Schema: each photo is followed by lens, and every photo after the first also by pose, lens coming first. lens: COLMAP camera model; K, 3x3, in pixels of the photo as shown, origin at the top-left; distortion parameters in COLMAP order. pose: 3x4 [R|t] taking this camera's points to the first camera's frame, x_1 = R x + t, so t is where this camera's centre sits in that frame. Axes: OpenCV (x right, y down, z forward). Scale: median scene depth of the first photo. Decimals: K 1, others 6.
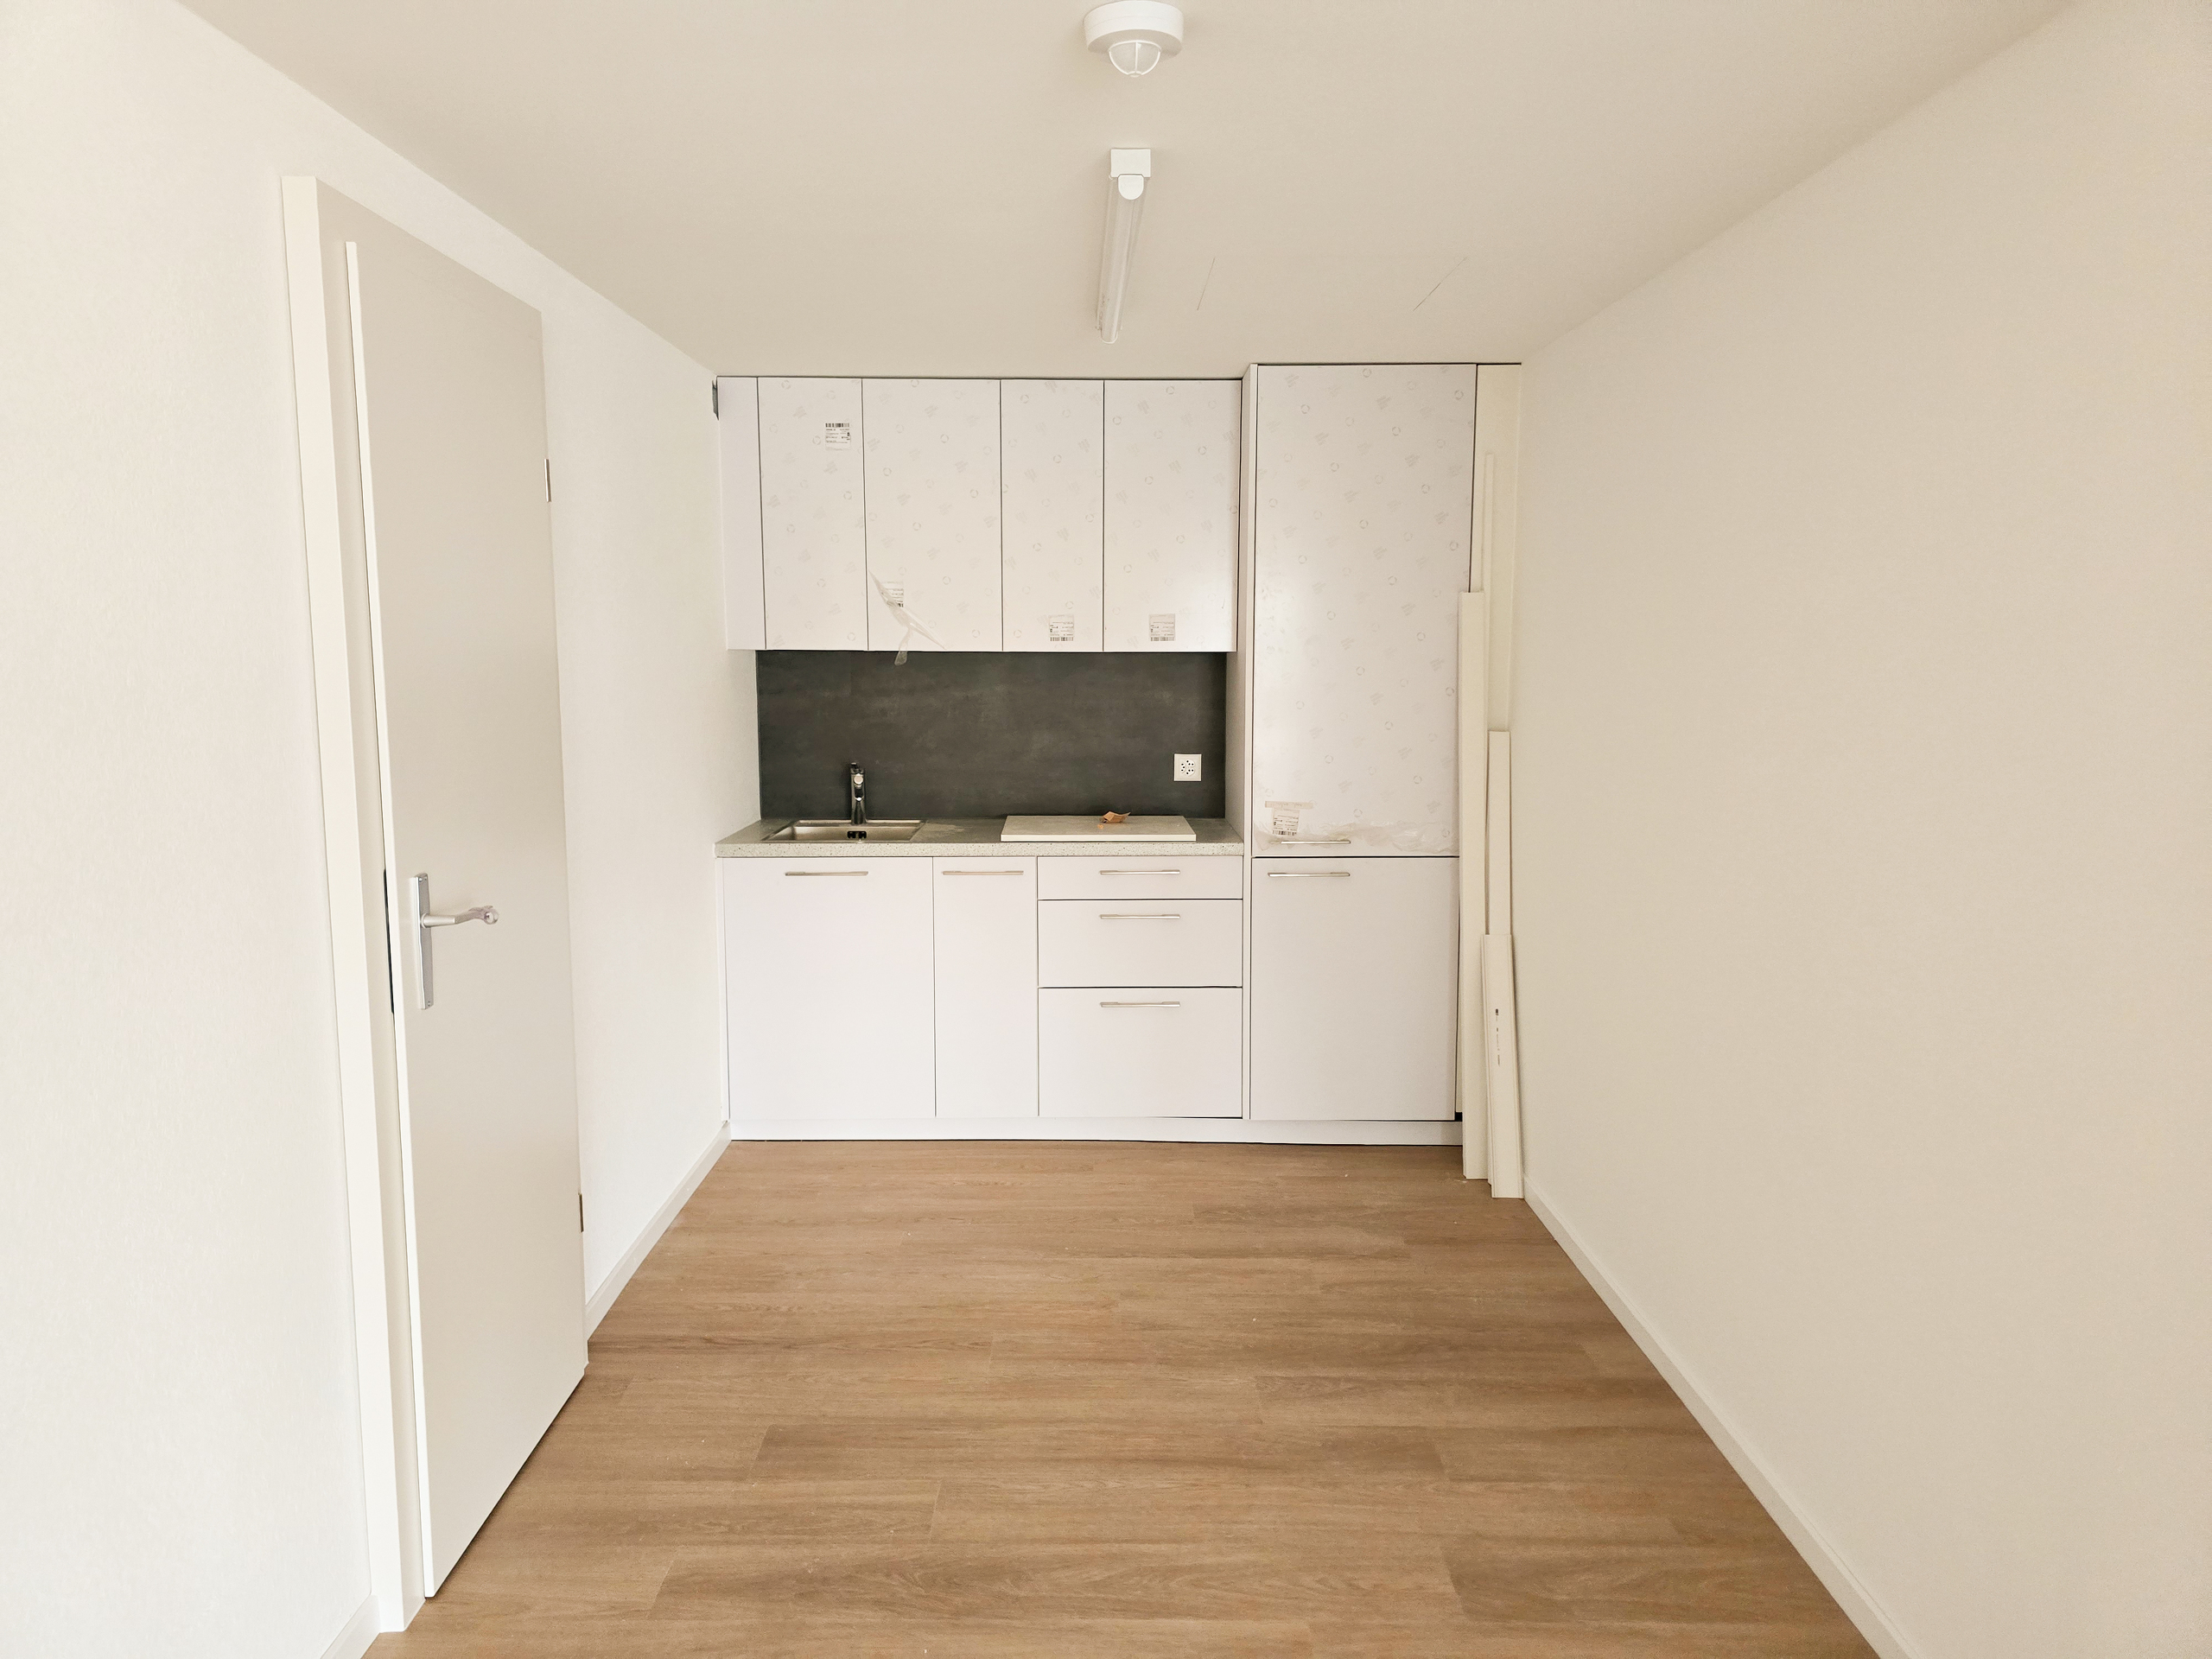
lens RADIAL K [[1483.1, 0, 1106.0], [0, 1483.1, 829.5], [0, 0, 1]] dist [0.094904, 0.000732]
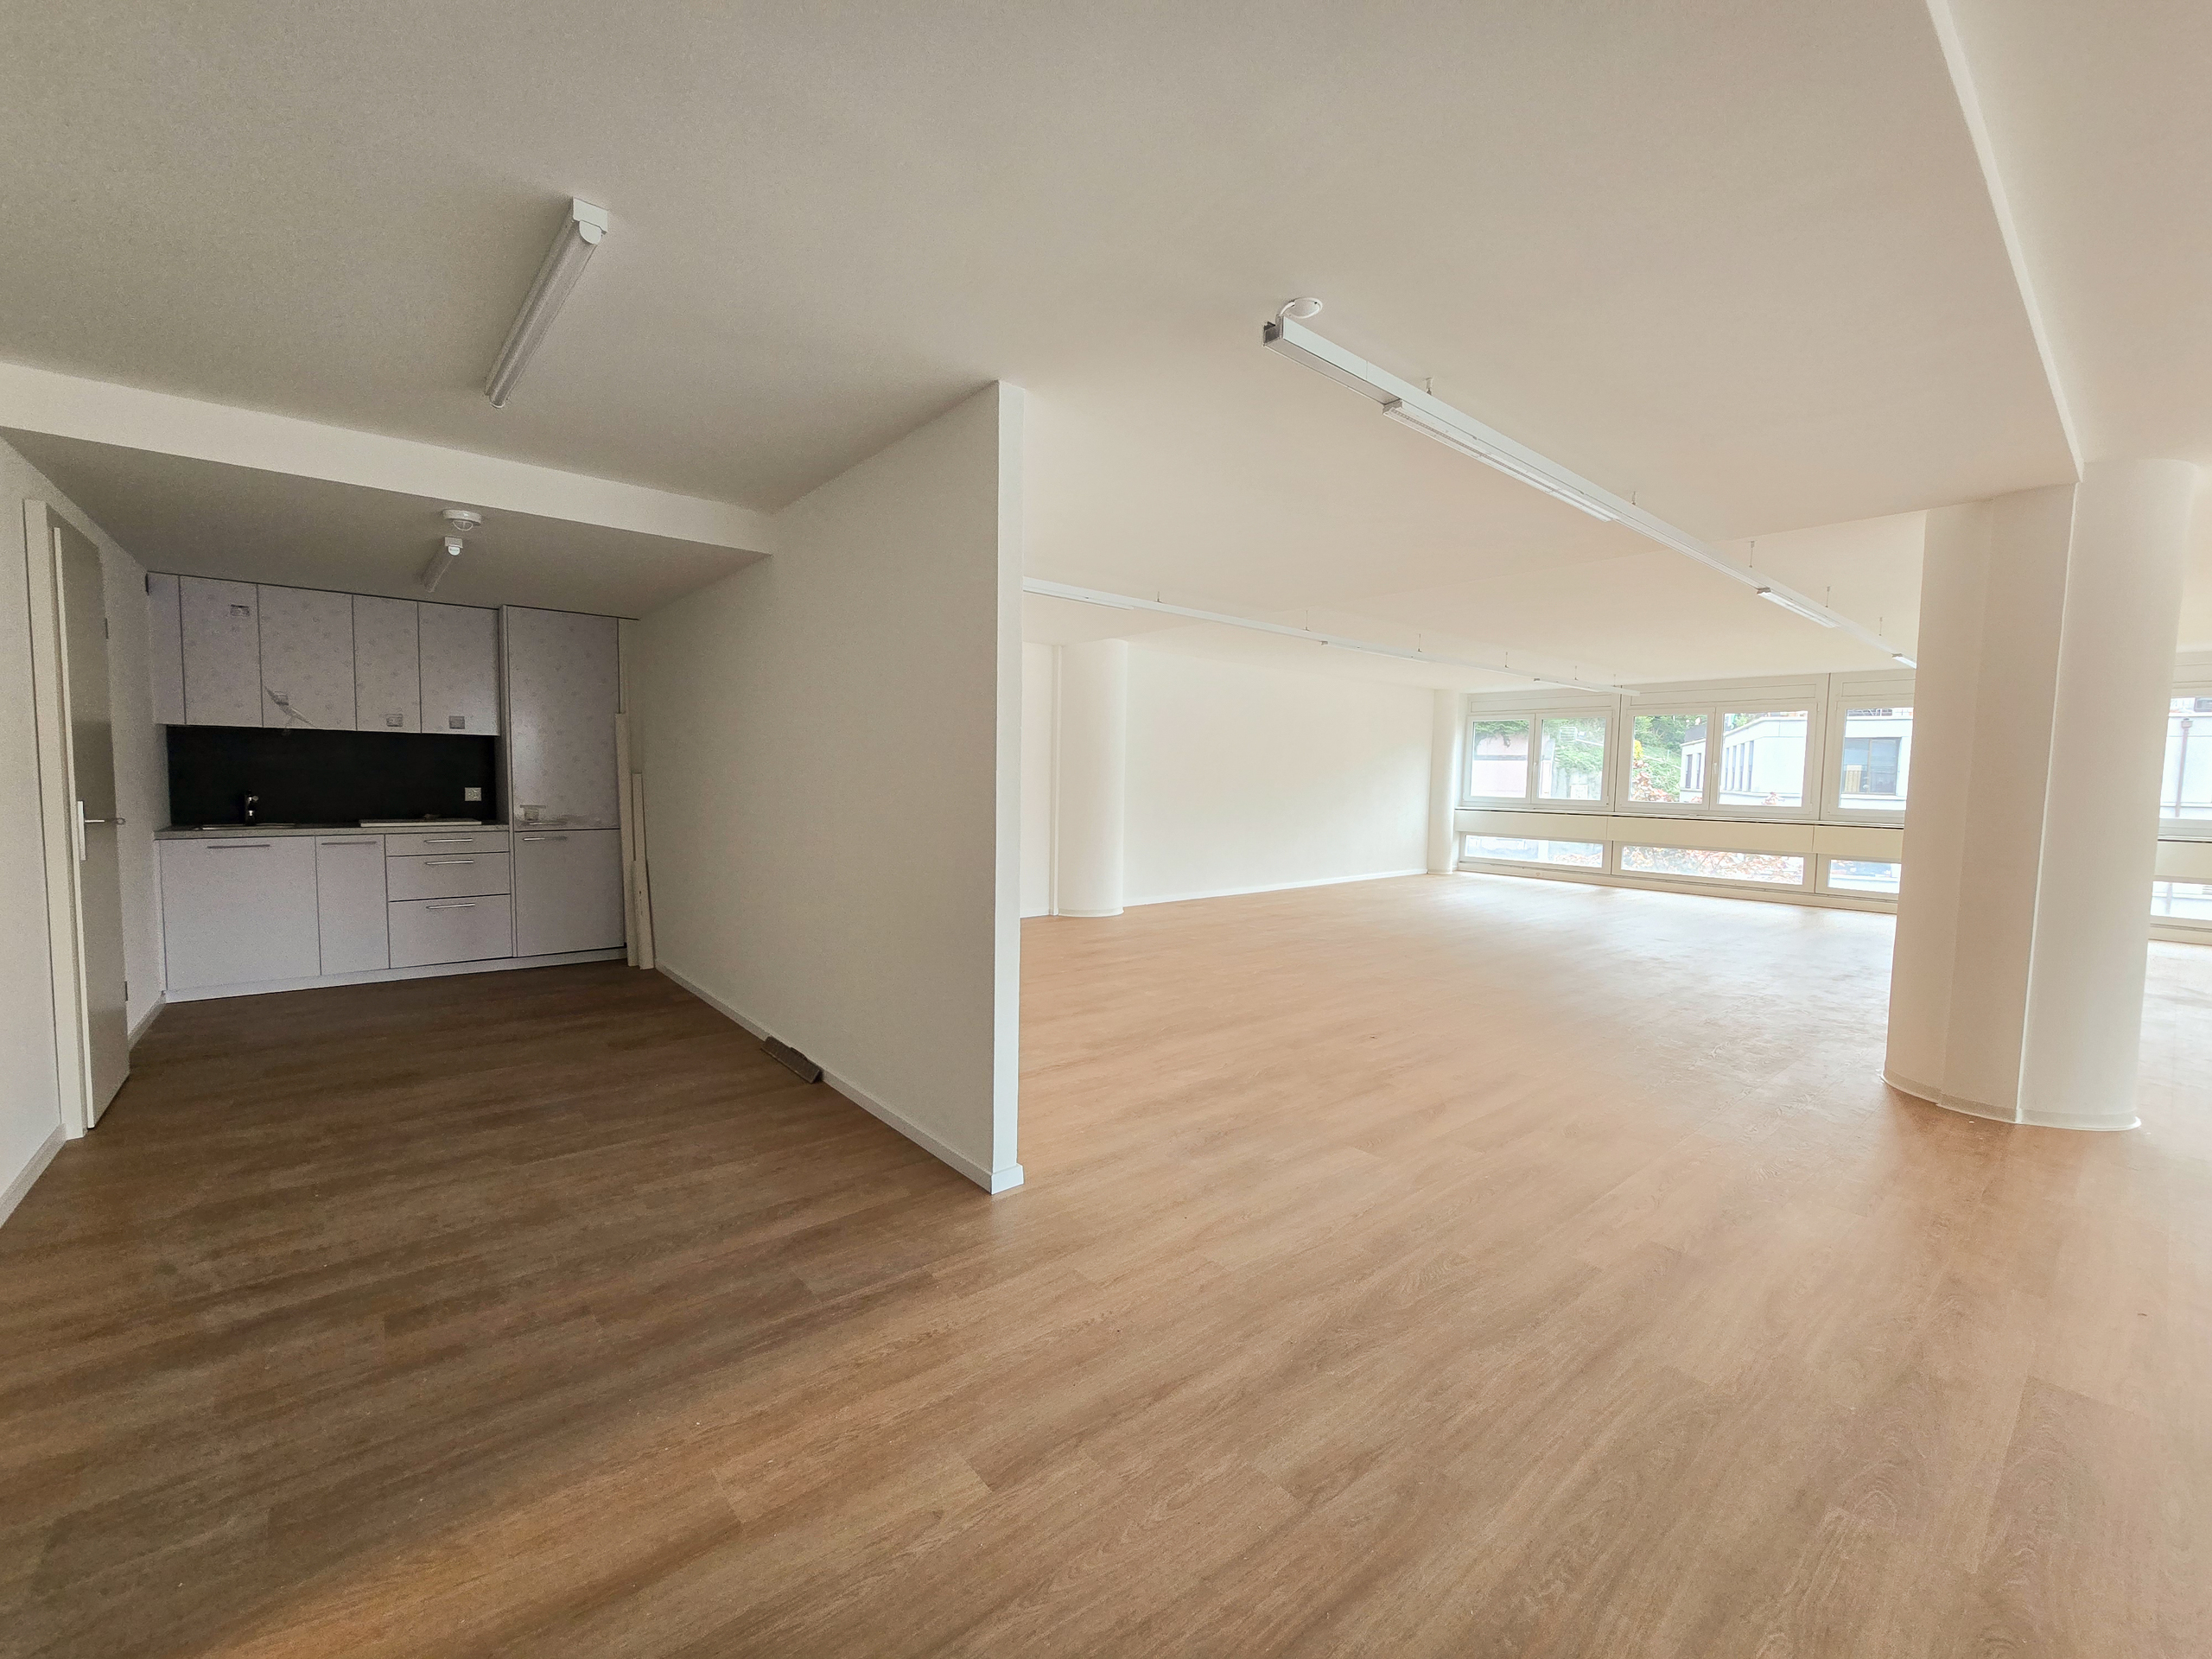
lens RADIAL K [[898.8, 0, 1092.0], [0, 898.8, 828.7], [0, 0, 1]] dist [-0.000737, 0.000246]
pose [[0.778256, -0.026706, 0.627379, -0.063469], [0.063821, 0.997286, -0.036718, 0.113775], [-0.624695, 0.068616, 0.777848, -0.510705]]
